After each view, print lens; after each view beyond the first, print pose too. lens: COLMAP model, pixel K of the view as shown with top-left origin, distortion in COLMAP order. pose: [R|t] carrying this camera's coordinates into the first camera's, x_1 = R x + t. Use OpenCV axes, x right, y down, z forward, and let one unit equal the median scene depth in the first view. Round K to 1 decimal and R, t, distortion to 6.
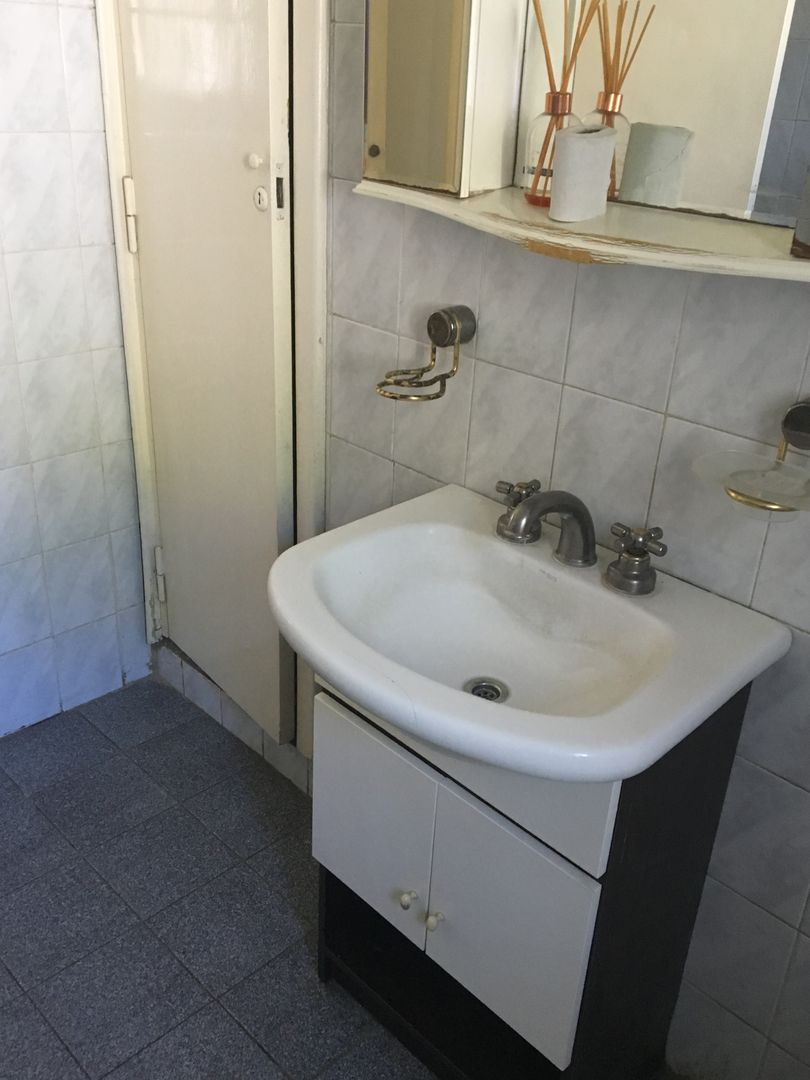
lens RADIAL K [[1009.1, 0, 405.0], [0, 1009.1, 540.0], [0, 0, 1]] dist [0.135560, -0.173042]
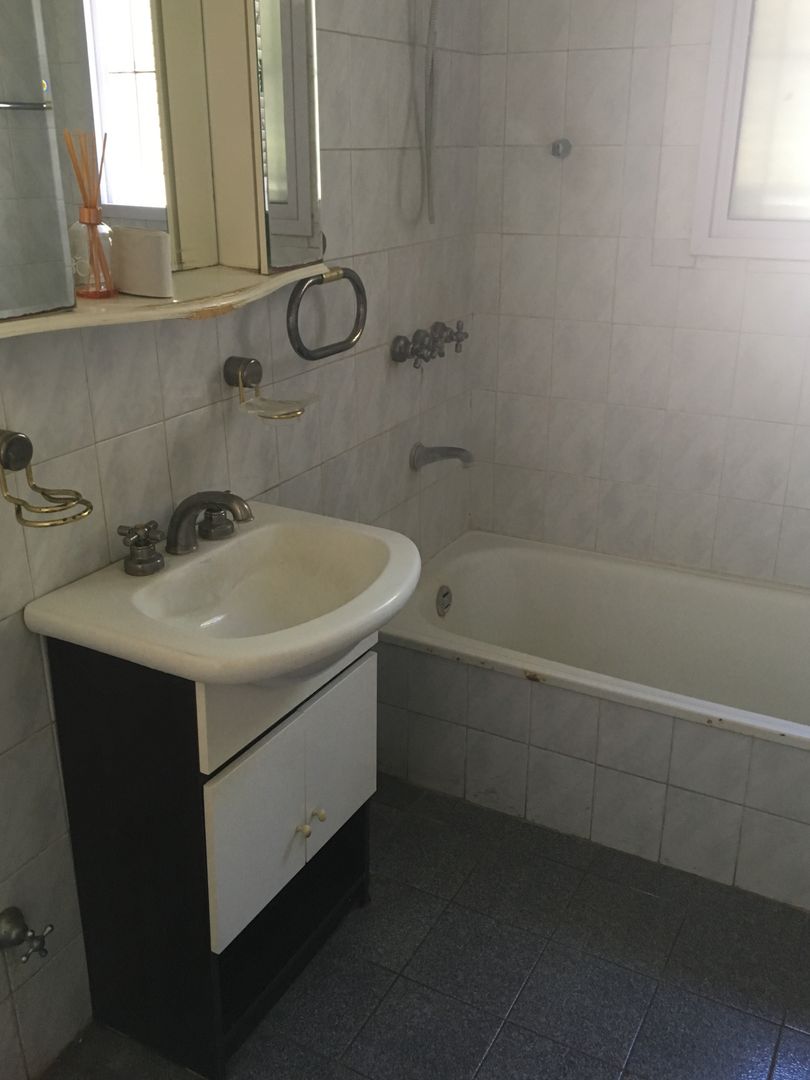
lens RADIAL K [[1009.1, 0, 405.0], [0, 1009.1, 540.0], [0, 0, 1]] dist [0.135560, -0.173042]
pose [[-0.292259, -0.369617, 0.882025, -1.086871], [0.436205, 0.769244, 0.466892, -0.487851], [-0.851064, 0.521198, -0.063590, 0.877002]]
